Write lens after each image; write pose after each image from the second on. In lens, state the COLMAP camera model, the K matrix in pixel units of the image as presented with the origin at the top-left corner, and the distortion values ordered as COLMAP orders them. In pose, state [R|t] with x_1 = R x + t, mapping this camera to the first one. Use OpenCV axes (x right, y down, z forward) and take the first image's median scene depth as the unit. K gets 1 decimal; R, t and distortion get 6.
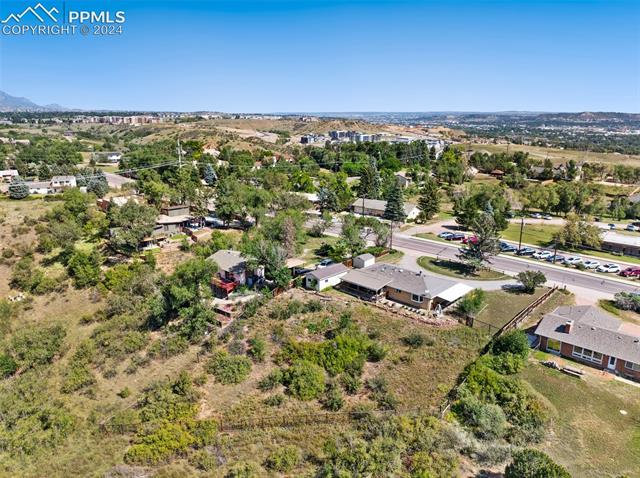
lens RADIAL K [[449.7, 0, 320.0], [0, 449.7, 239.0], [0, 0, 1]] dist [-0.044256, 0.008913]
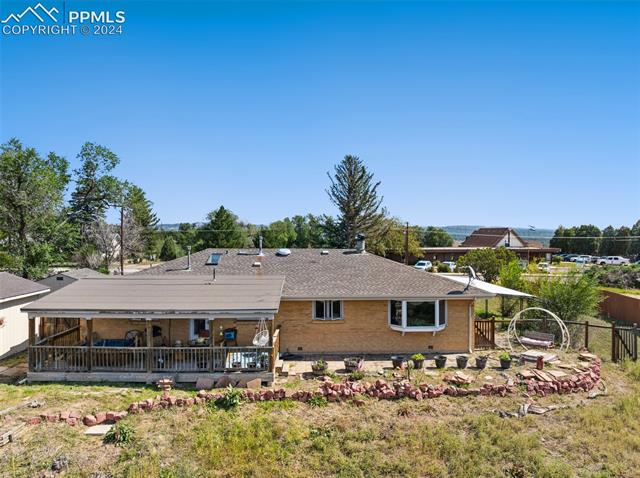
lens RADIAL K [[458.0, 0, 320.0], [0, 458.0, 239.0], [0, 0, 1]] dist [-0.041437, 0.000245]
pose [[0.702675, -0.013596, 0.711381, 0.000048], [0.188764, 0.967552, -0.167962, 0.116565], [-0.686014, 0.252306, 0.682441, 0.816002]]
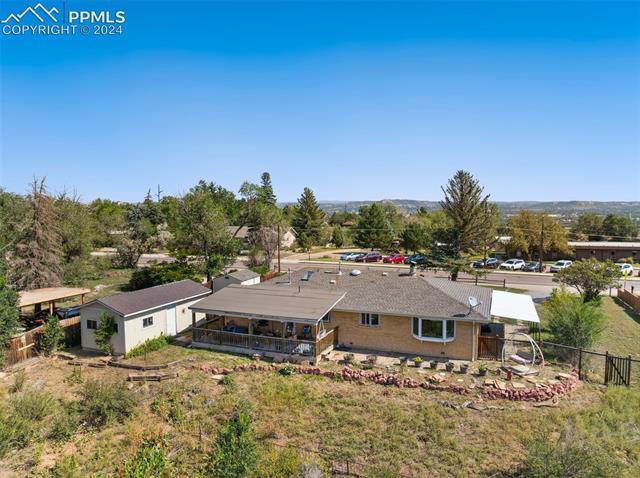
lens RADIAL K [[458.0, 0, 320.0], [0, 458.0, 239.0], [0, 0, 1]] dist [-0.041437, 0.000245]
pose [[0.927932, -0.033083, 0.371279, 0.010580], [0.104754, 0.979057, -0.174571, 0.110095], [-0.357728, 0.200883, 0.911963, 0.670627]]
